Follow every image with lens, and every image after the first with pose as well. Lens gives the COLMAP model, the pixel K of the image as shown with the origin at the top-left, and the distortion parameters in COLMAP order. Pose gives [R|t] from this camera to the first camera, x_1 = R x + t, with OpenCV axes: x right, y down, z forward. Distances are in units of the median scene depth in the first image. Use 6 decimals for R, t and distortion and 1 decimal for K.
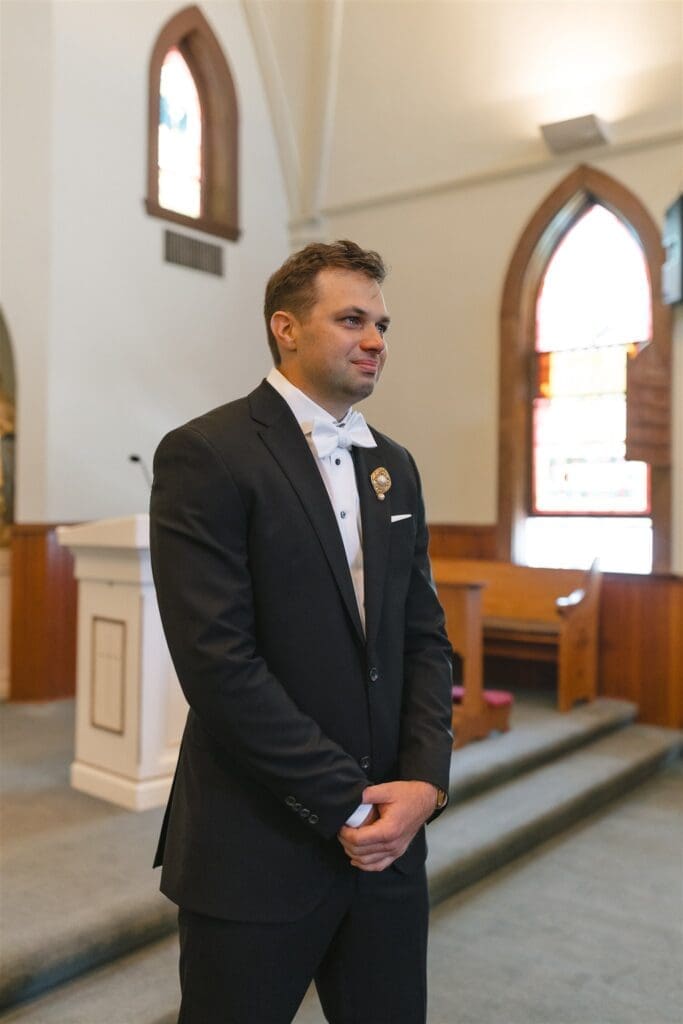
lens RADIAL K [[941.1, 0, 342.0], [0, 941.1, 498.8], [0, 0, 1]] dist [-0.000815, -0.003360]
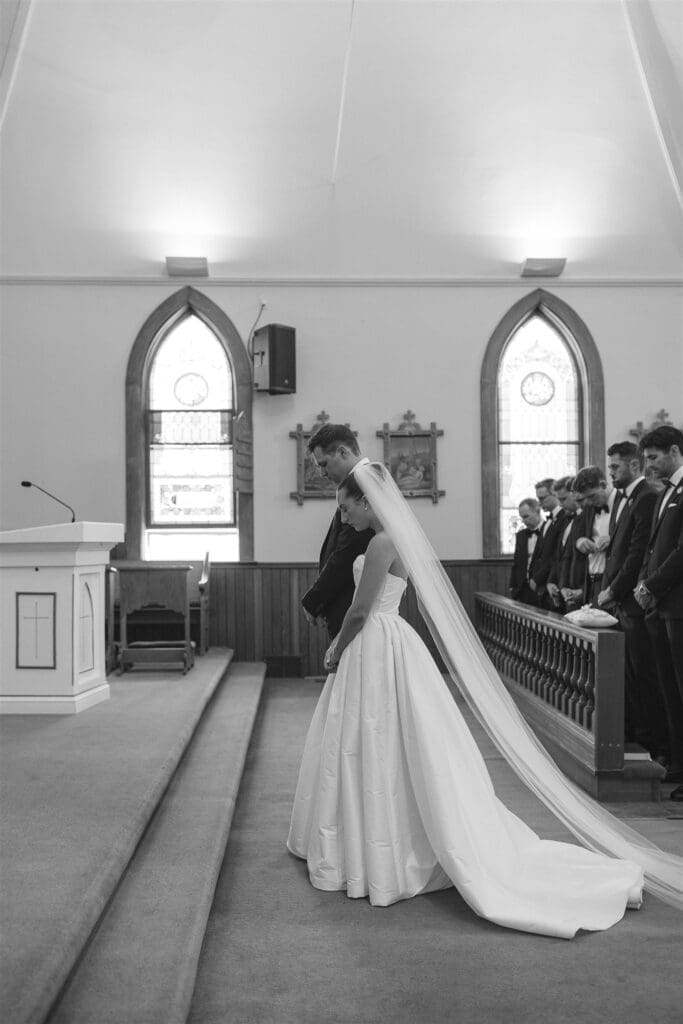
lens RADIAL K [[941.1, 0, 342.0], [0, 941.1, 498.8], [0, 0, 1]] dist [-0.000815, -0.003360]
pose [[0.759865, 0.009512, 0.650012, -0.507190], [0.006013, 0.999747, -0.021659, 0.008890], [-0.650053, 0.020367, 0.759616, -0.259391]]
